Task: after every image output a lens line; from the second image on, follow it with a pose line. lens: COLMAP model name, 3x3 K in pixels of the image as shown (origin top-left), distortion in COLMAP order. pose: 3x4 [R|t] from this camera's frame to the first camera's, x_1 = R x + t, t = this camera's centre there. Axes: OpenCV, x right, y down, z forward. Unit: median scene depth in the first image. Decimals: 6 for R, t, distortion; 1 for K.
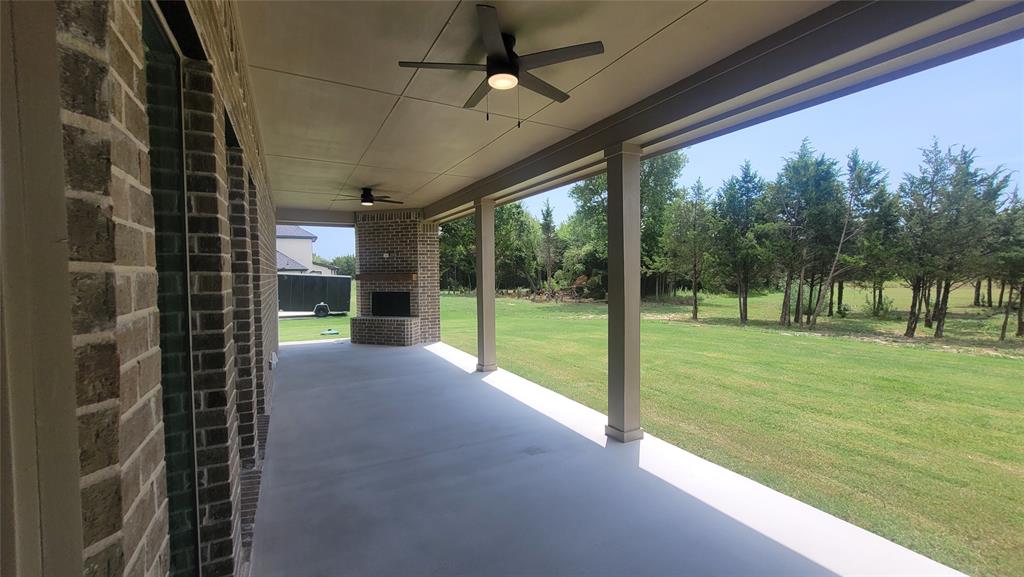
lens RADIAL K [[404.7, 0, 509.8], [0, 404.7, 285.2], [0, 0, 1]] dist [0.001600, -0.000210]
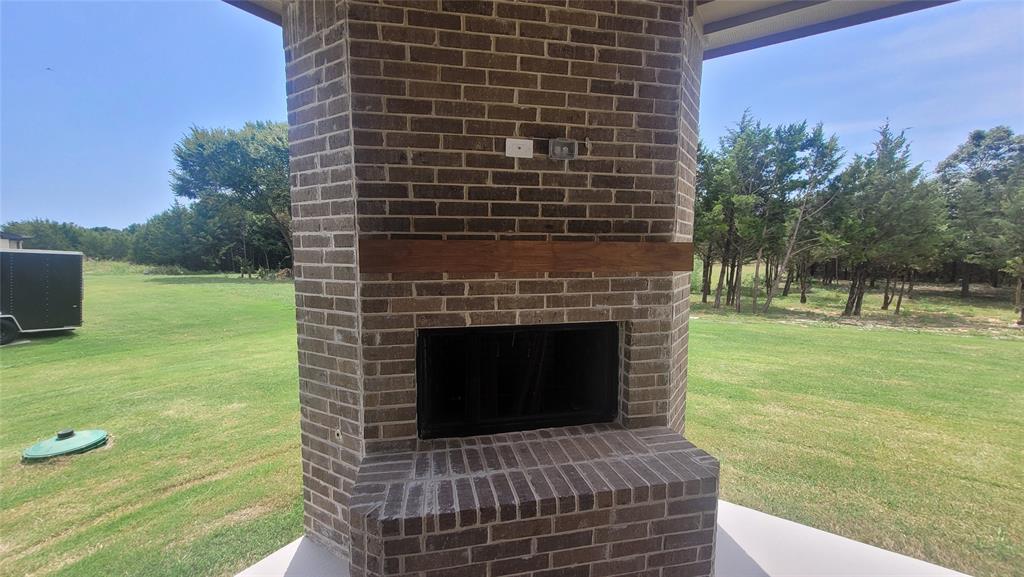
lens RADIAL K [[404.7, 0, 509.8], [0, 404.7, 285.2], [0, 0, 1]] dist [0.001600, -0.000210]
pose [[0.884789, -0.028570, 0.465115, -0.167675], [0.004236, 0.998571, 0.053279, -0.006691], [-0.465973, -0.045171, 0.883645, 0.339528]]
